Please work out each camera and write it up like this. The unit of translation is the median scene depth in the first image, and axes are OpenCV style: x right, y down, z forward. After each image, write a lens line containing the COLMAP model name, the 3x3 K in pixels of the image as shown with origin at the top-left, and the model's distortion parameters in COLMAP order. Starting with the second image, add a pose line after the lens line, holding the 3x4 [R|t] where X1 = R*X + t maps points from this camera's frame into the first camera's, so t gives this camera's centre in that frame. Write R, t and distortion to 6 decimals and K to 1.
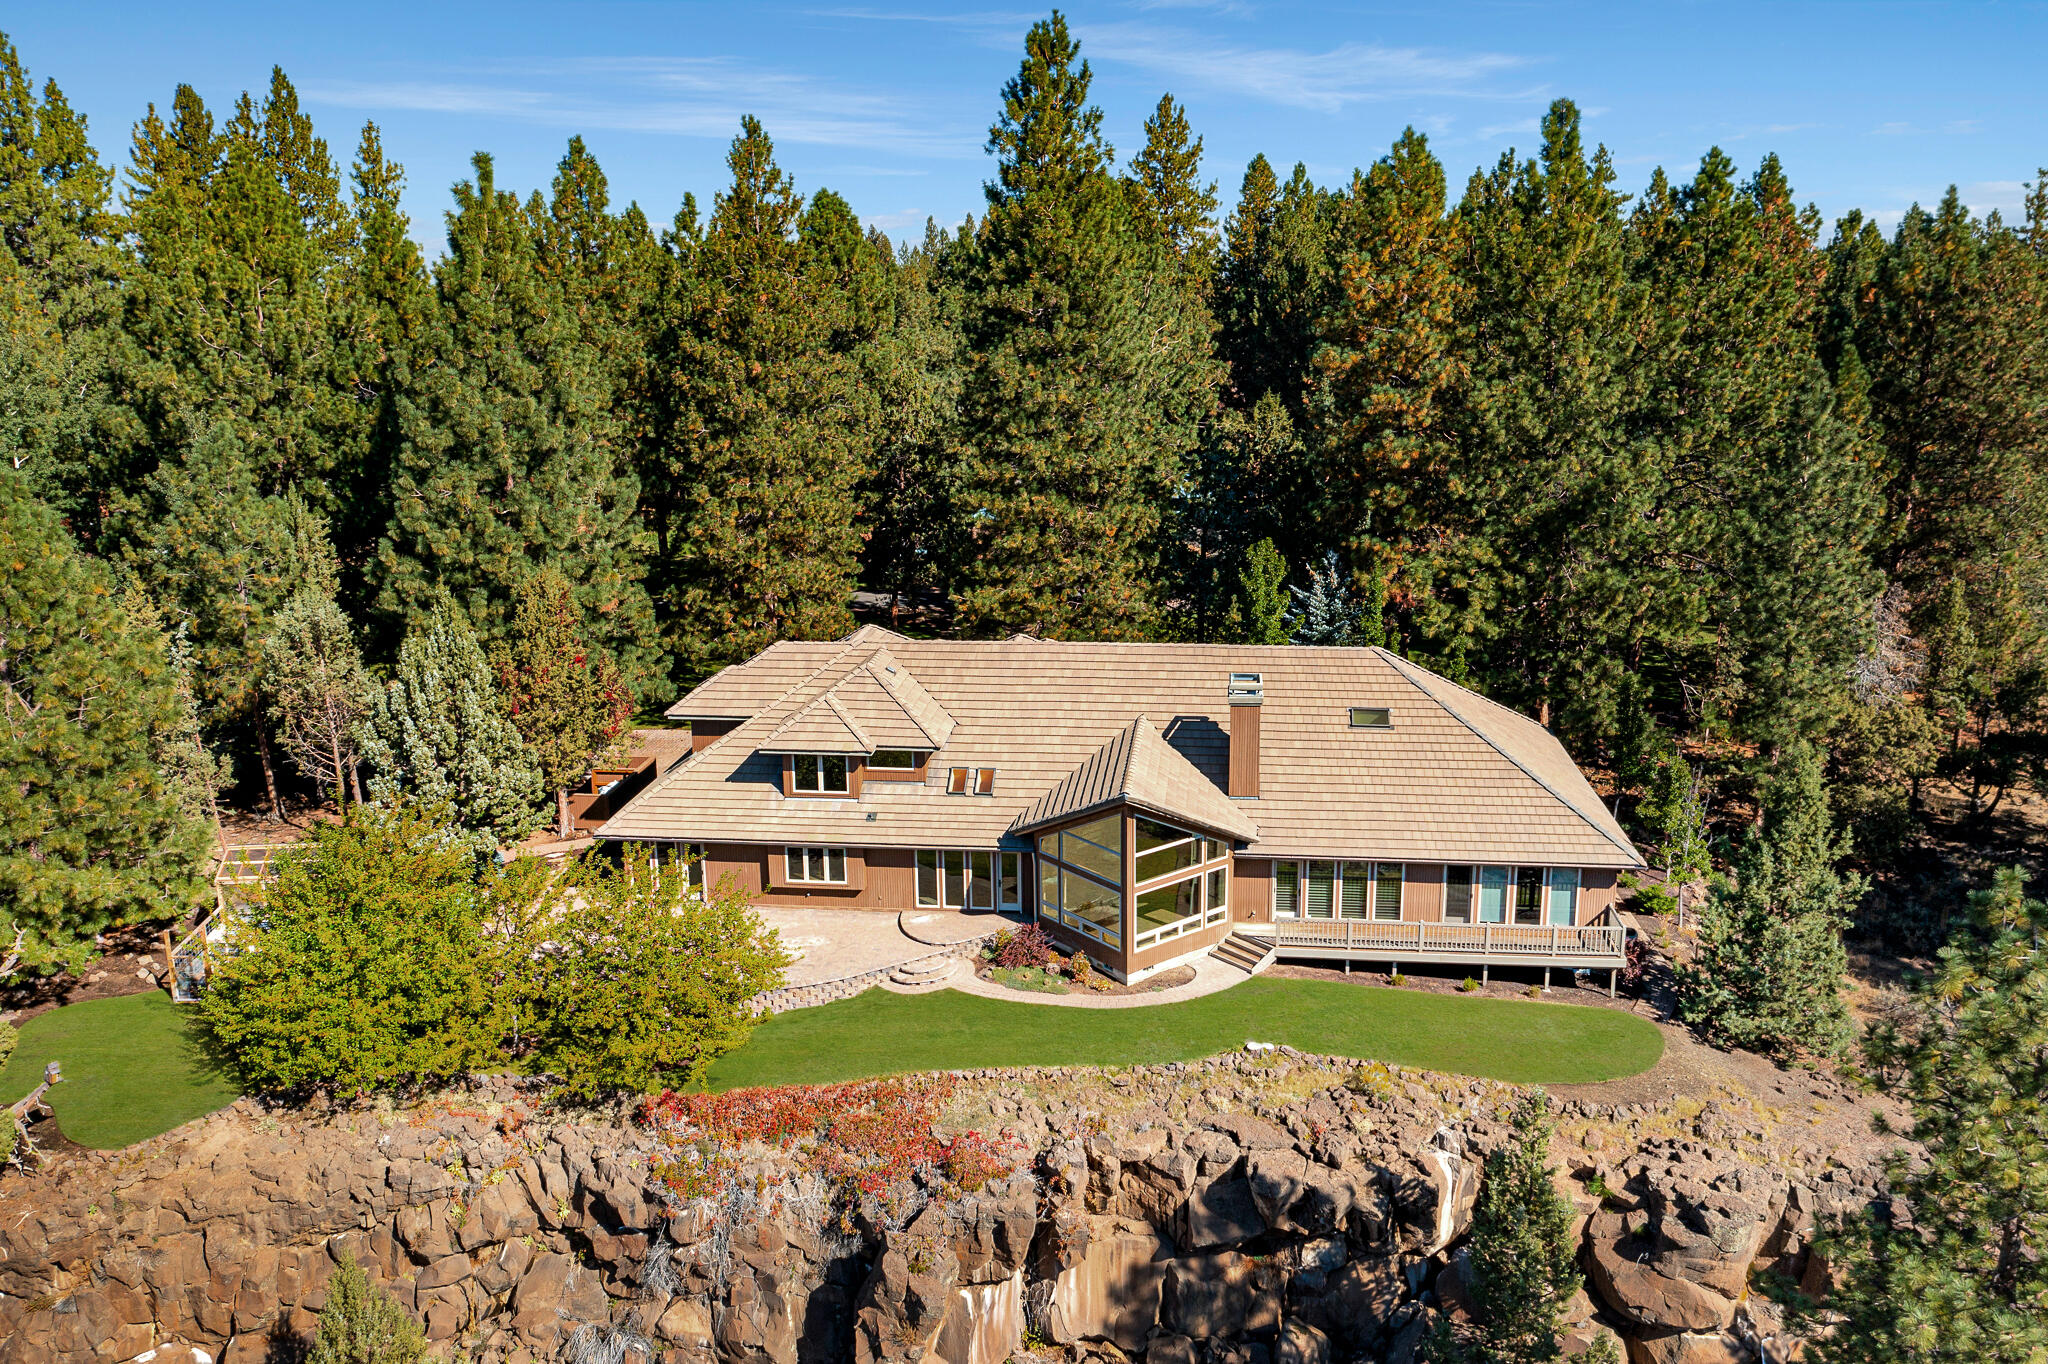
lens RADIAL K [[1583.9, 0, 1024.0], [0, 1583.9, 682.0], [0, 0, 1]] dist [-0.002218, -0.001845]
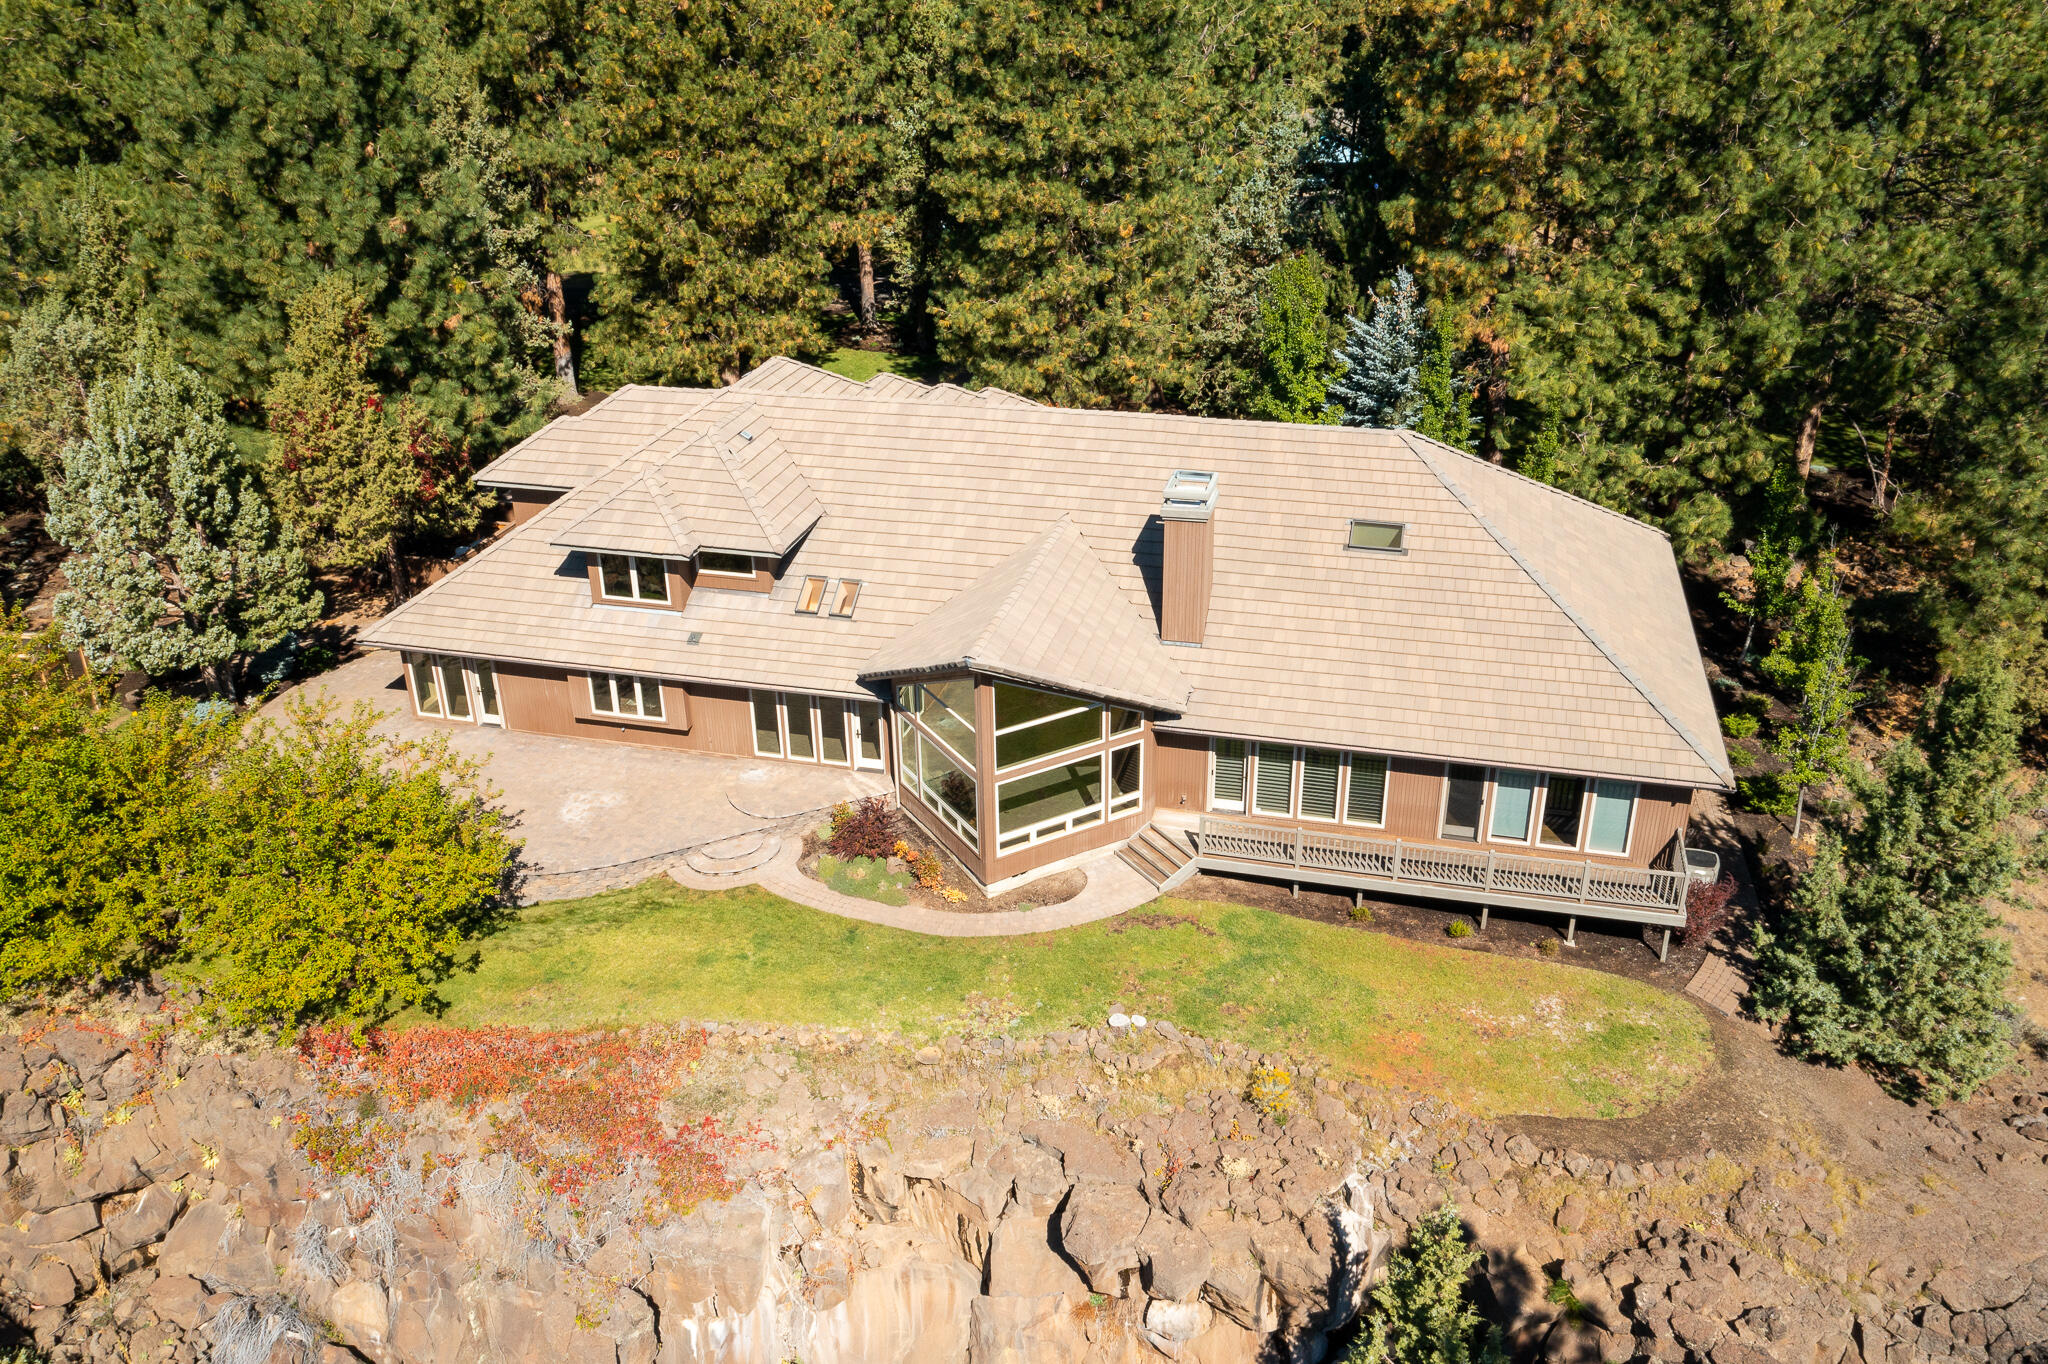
lens RADIAL K [[1583.9, 0, 1024.0], [0, 1583.9, 682.0], [0, 0, 1]] dist [-0.002218, -0.001845]
pose [[0.991588, 0.057832, -0.115798, 0.155791], [-0.031965, 0.976335, 0.213888, -0.064551], [0.125427, -0.208387, 0.969970, 0.286897]]
